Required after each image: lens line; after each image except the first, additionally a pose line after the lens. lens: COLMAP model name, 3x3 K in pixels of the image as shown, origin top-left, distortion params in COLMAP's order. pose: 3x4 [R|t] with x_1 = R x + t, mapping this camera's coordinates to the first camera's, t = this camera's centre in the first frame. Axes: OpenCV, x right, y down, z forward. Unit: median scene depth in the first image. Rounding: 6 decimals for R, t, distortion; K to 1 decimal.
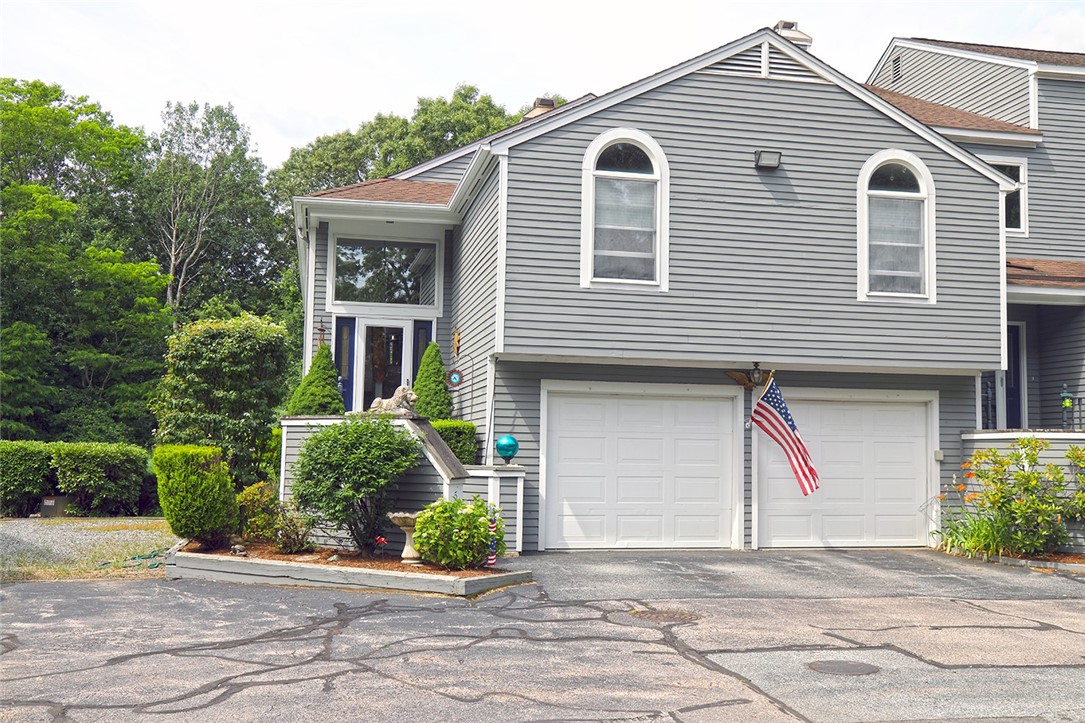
lens RADIAL K [[1054.4, 0, 543.6], [0, 1054.4, 362.3], [0, 0, 1]] dist [0.094607, 0.000000]
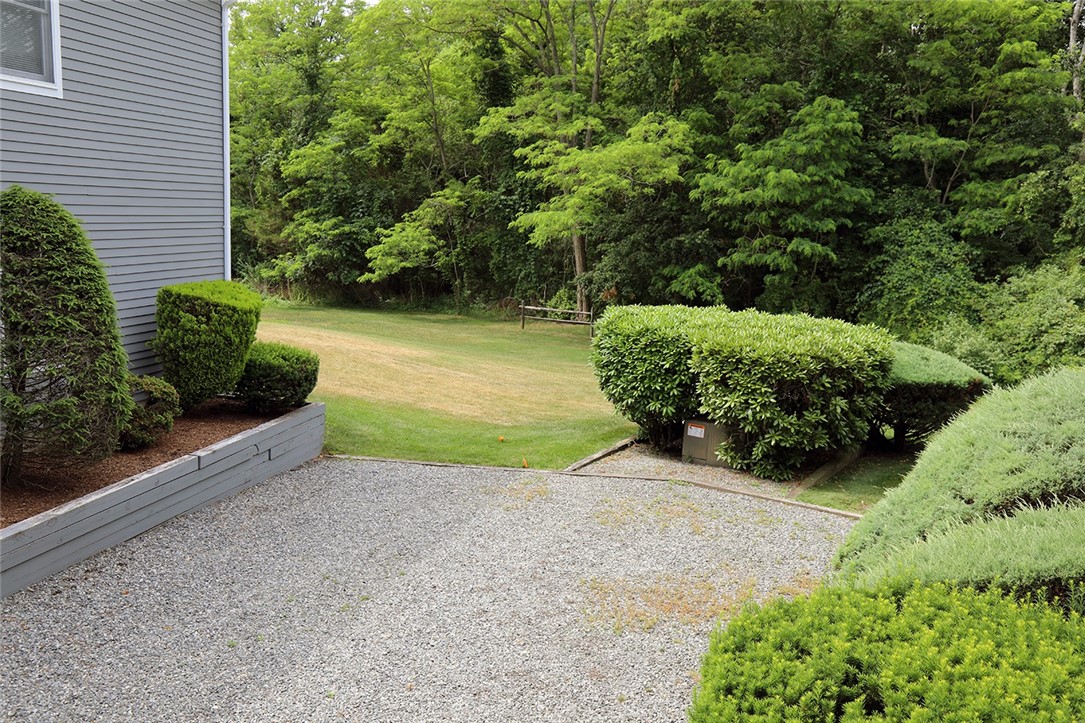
lens RADIAL K [[1054.4, 0, 541.7], [0, 1054.4, 363.0], [0, 0, 1]] dist [0.094607, 0.000000]
pose [[0.676936, 0.123872, -0.725543, -0.082444], [0.024481, 0.981402, 0.190395, -0.003951], [0.735634, -0.146647, 0.661314, 0.376503]]
